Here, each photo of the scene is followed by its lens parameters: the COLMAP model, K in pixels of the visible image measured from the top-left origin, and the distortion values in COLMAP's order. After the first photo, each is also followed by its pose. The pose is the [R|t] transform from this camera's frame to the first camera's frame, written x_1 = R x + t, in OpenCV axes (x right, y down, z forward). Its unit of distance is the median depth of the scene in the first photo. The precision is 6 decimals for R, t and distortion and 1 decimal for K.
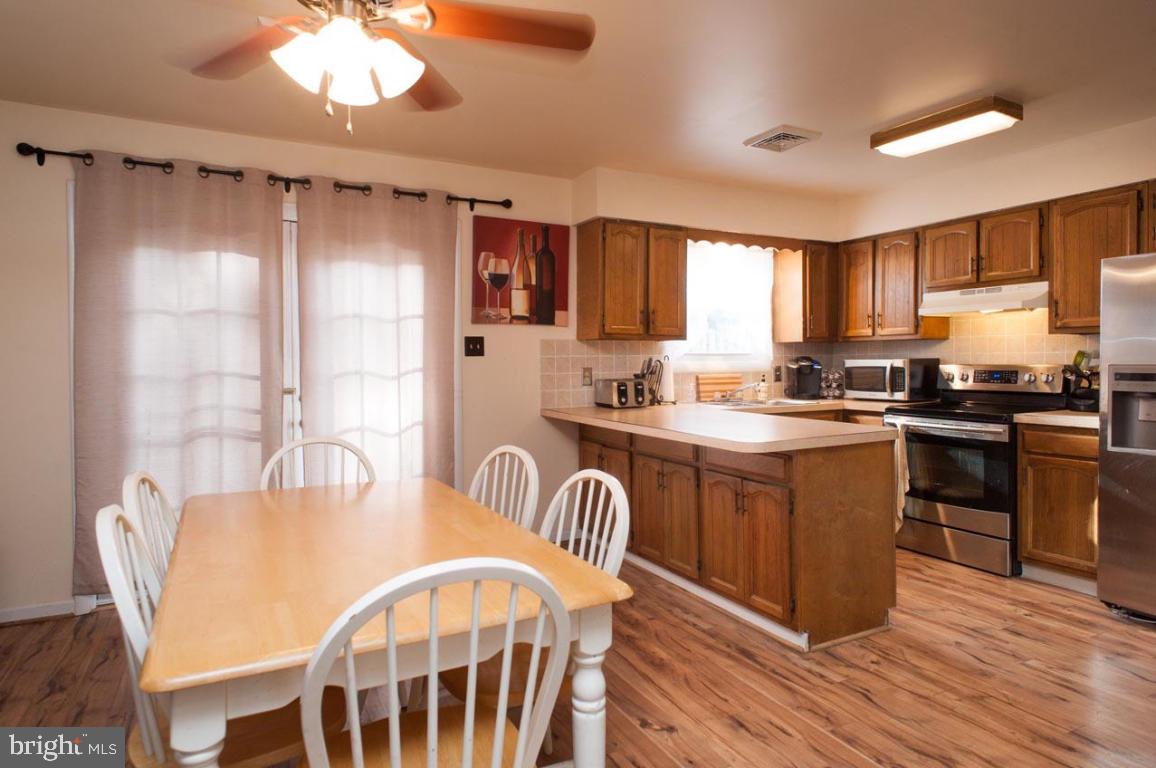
lens RADIAL K [[652.7, 0, 578.9], [0, 652.7, 377.8], [0, 0, 1]] dist [0.013202, -0.000880]
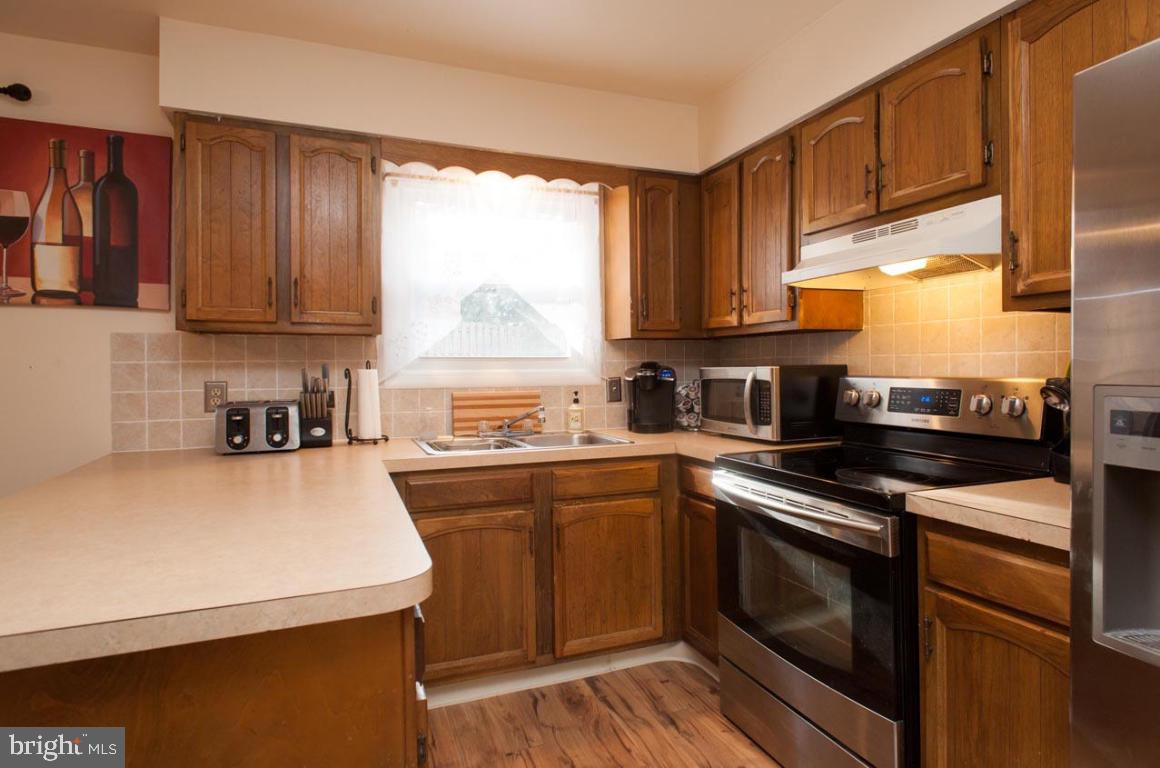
lens RADIAL K [[655.0, 0, 581.9], [0, 655.0, 378.2], [0, 0, 1]] dist [0.013202, -0.000880]
pose [[0.995782, 0.000700, -0.091747, 0.410091], [-0.001518, 0.999960, -0.008839, -0.014182], [0.091737, 0.008941, 0.995743, 0.457586]]
